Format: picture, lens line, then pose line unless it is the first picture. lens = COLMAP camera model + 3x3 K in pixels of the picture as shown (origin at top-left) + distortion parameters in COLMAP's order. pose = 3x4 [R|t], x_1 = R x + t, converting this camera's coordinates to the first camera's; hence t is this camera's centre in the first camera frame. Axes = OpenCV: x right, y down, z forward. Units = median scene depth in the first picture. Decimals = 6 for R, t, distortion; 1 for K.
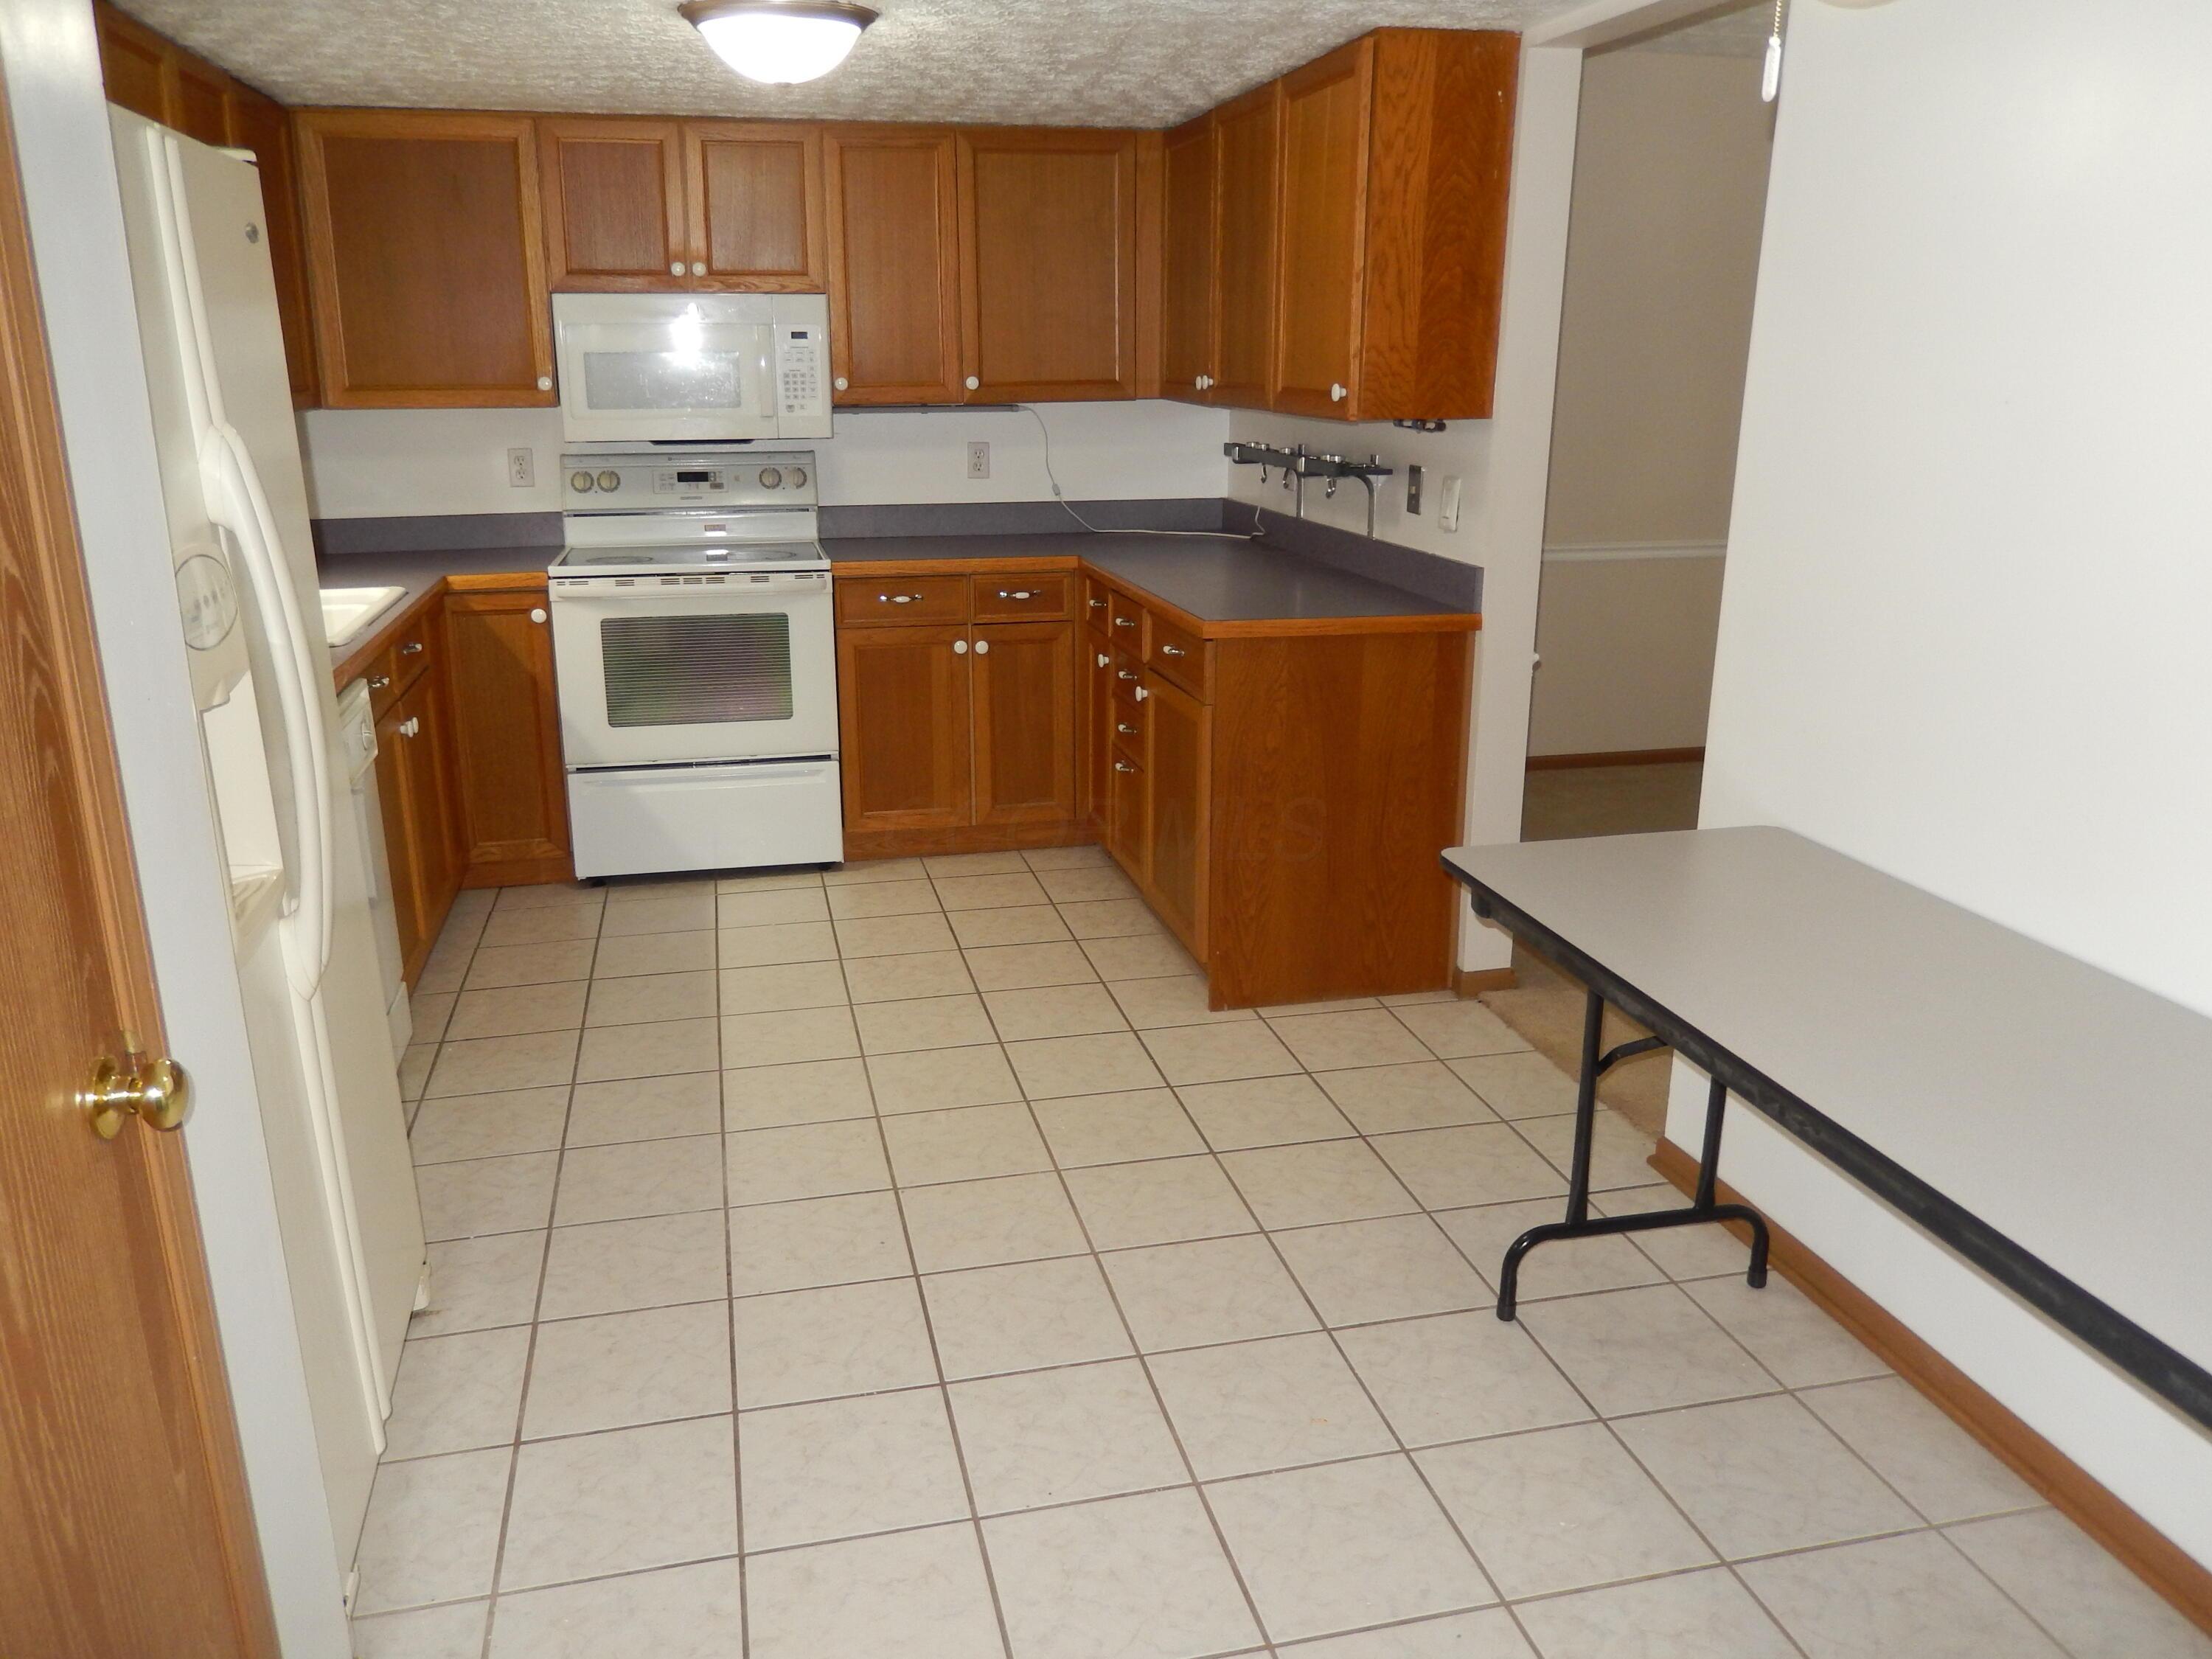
lens RADIAL K [[1633.1, 0, 1090.4], [0, 1633.1, 827.3], [0, 0, 1]] dist [-0.023590, -0.006709]
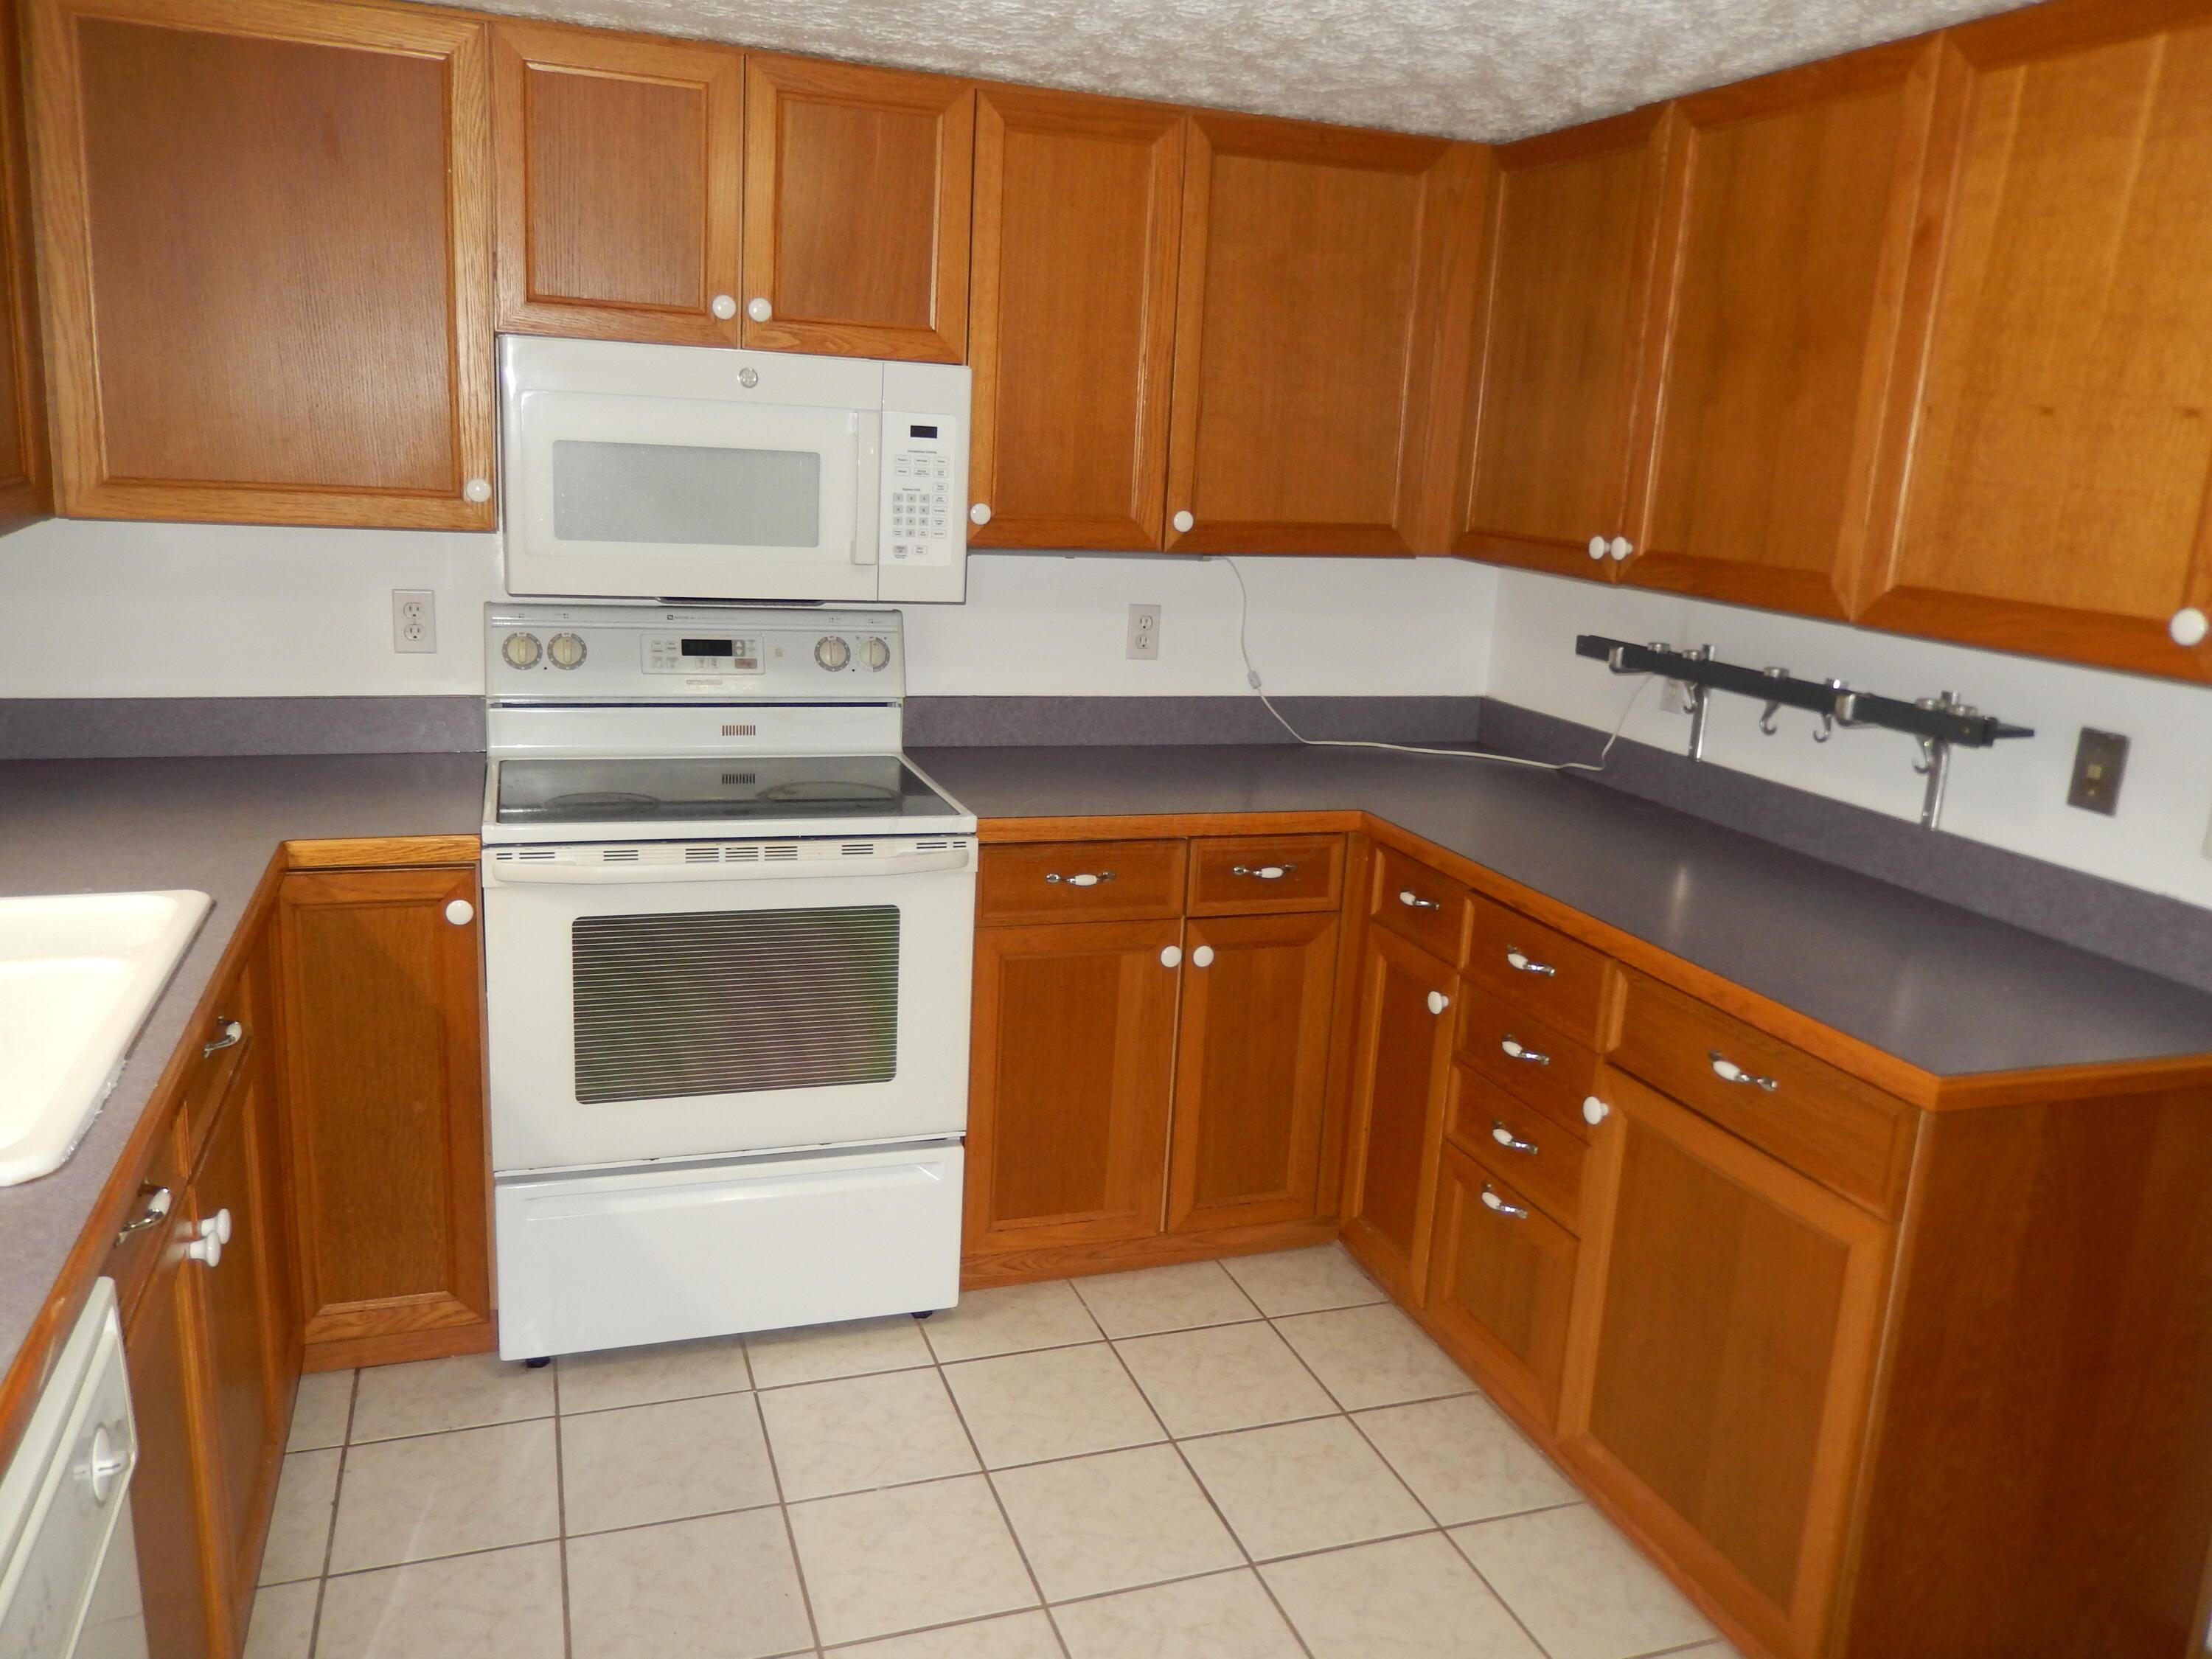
lens RADIAL K [[1637.9, 0, 1099.8], [0, 1637.9, 836.8], [0, 0, 1]] dist [-0.008995, -0.004081]
pose [[0.992931, 0.026146, 0.115778, -0.178995], [-0.020766, 0.998659, -0.047434, -0.126730], [-0.116863, 0.044694, 0.992142, 0.404168]]
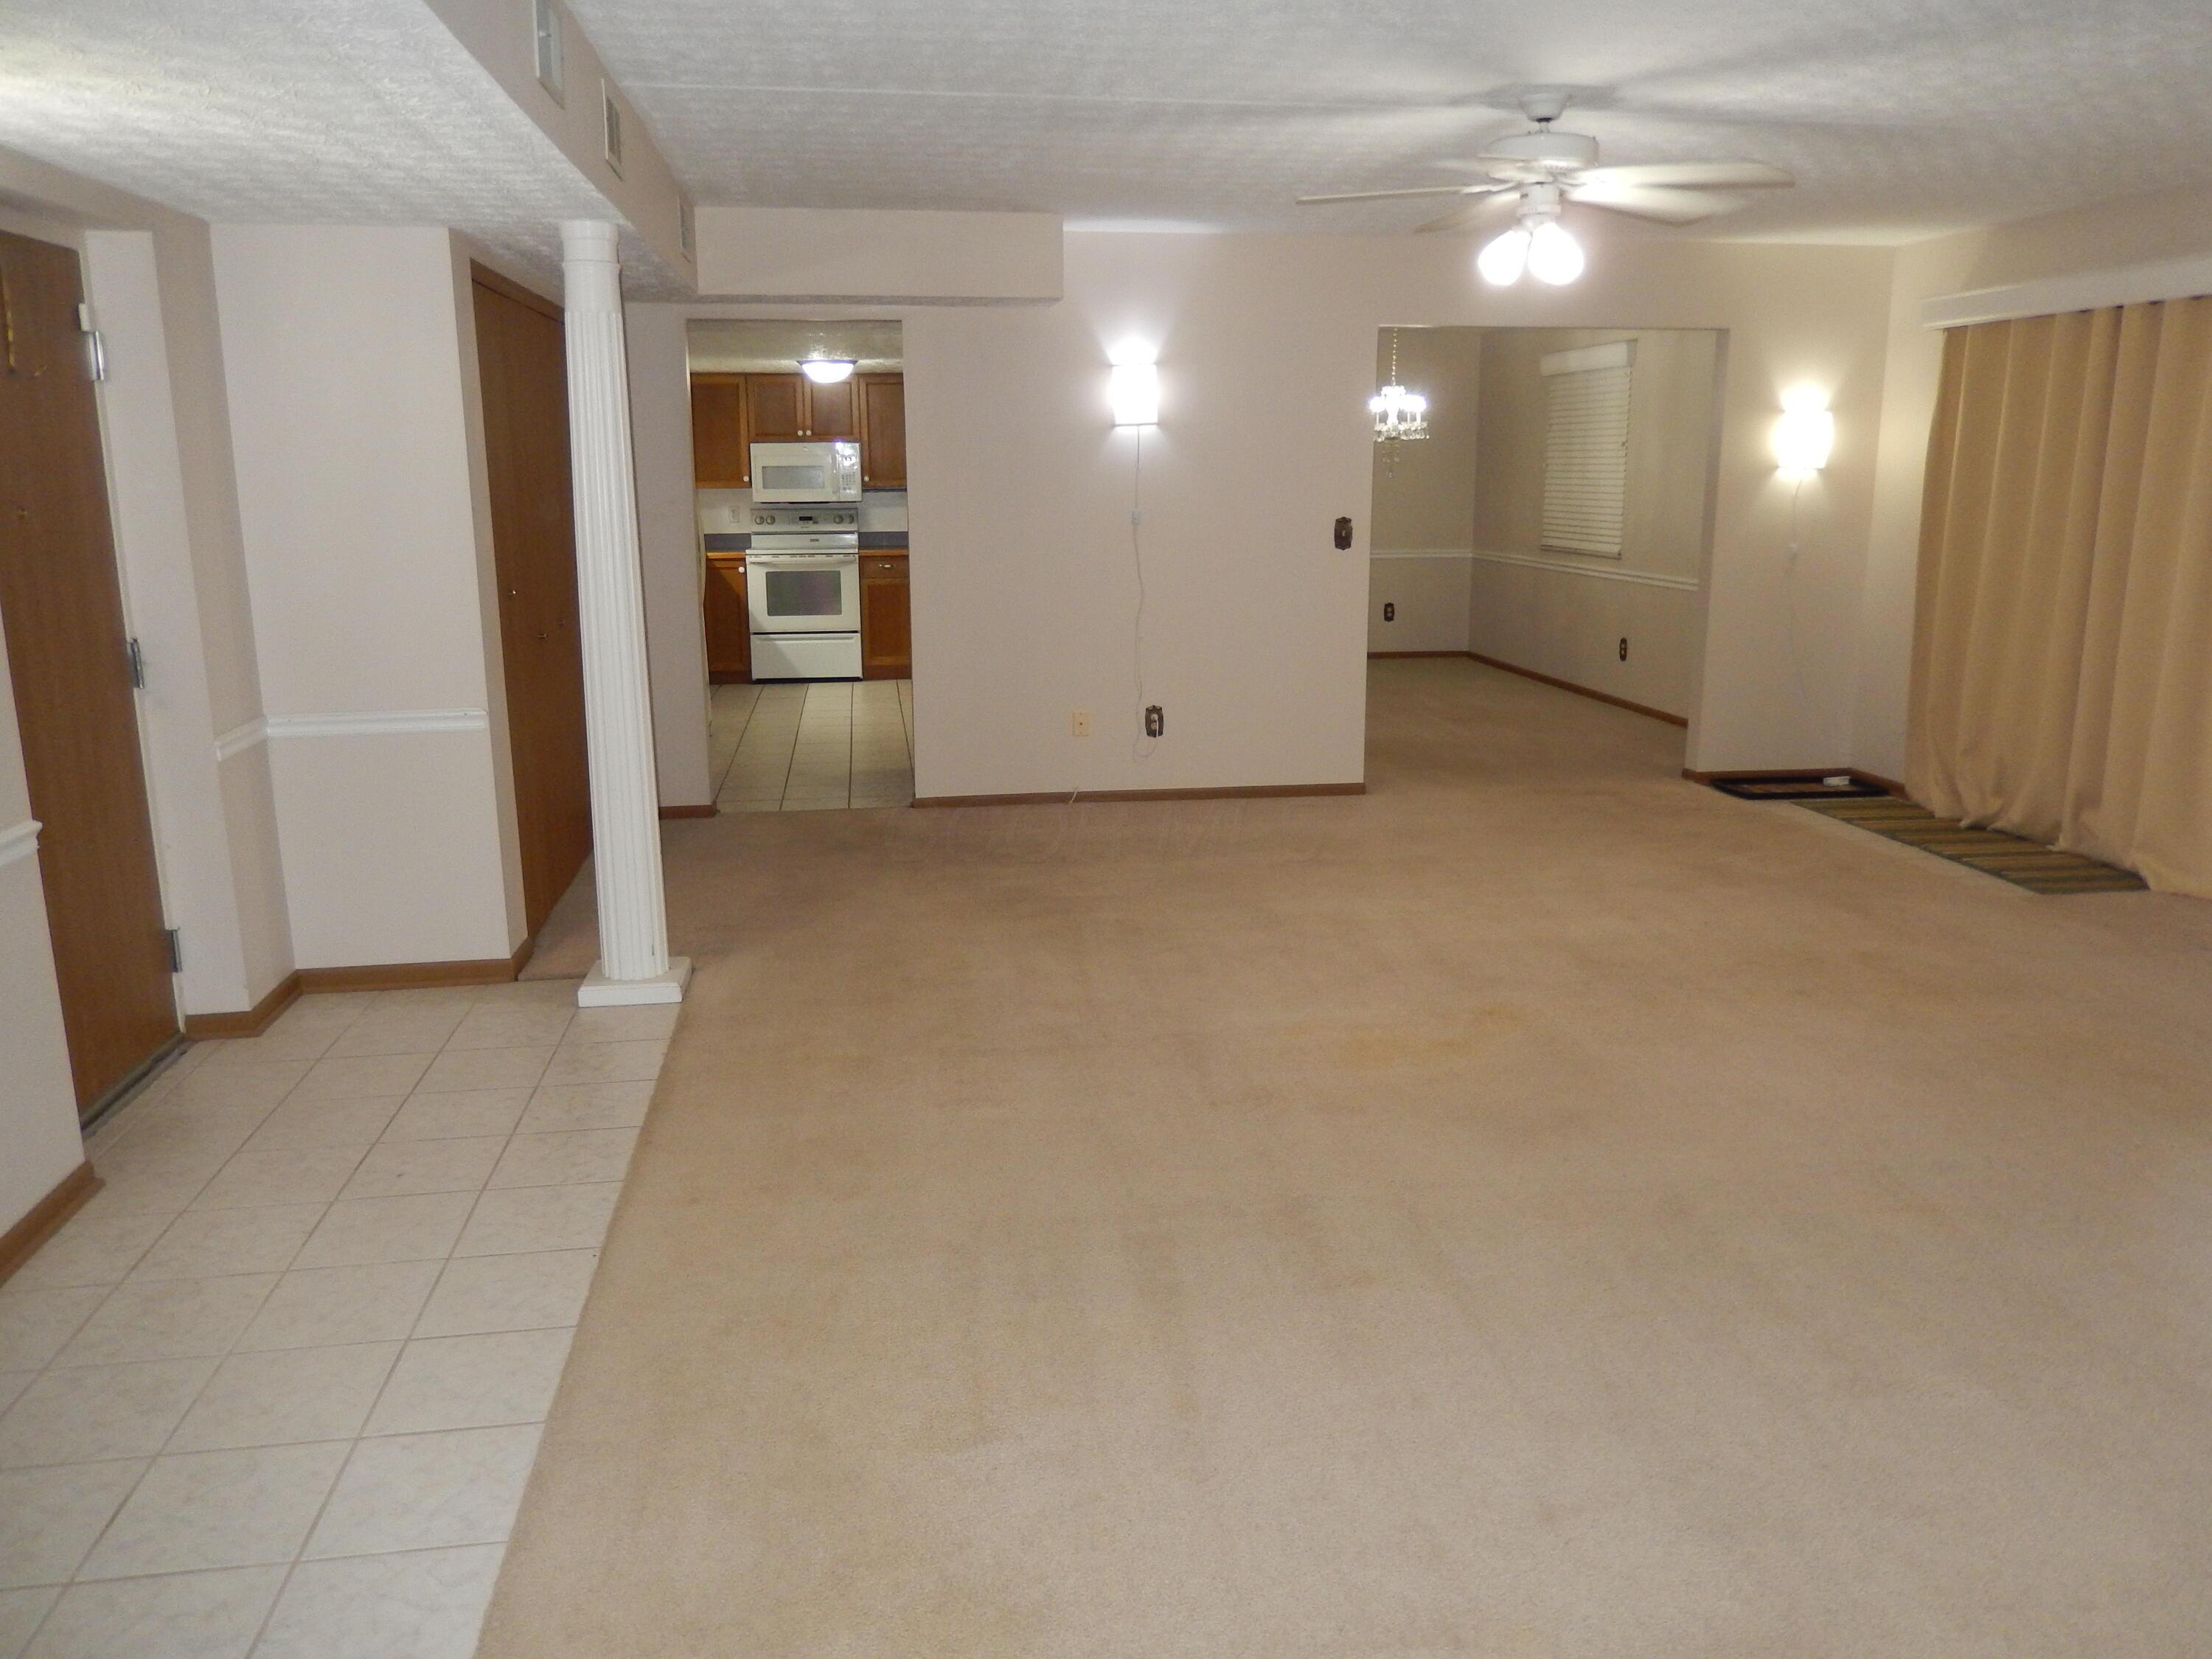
lens RADIAL K [[1633.1, 0, 1090.4], [0, 1633.1, 827.3], [0, 0, 1]] dist [-0.023590, -0.006709]
pose [[0.995368, 0.012277, -0.095351, 0.419874], [-0.018285, 0.997884, -0.062388, 0.392695], [0.094384, 0.063843, 0.993487, -1.351537]]
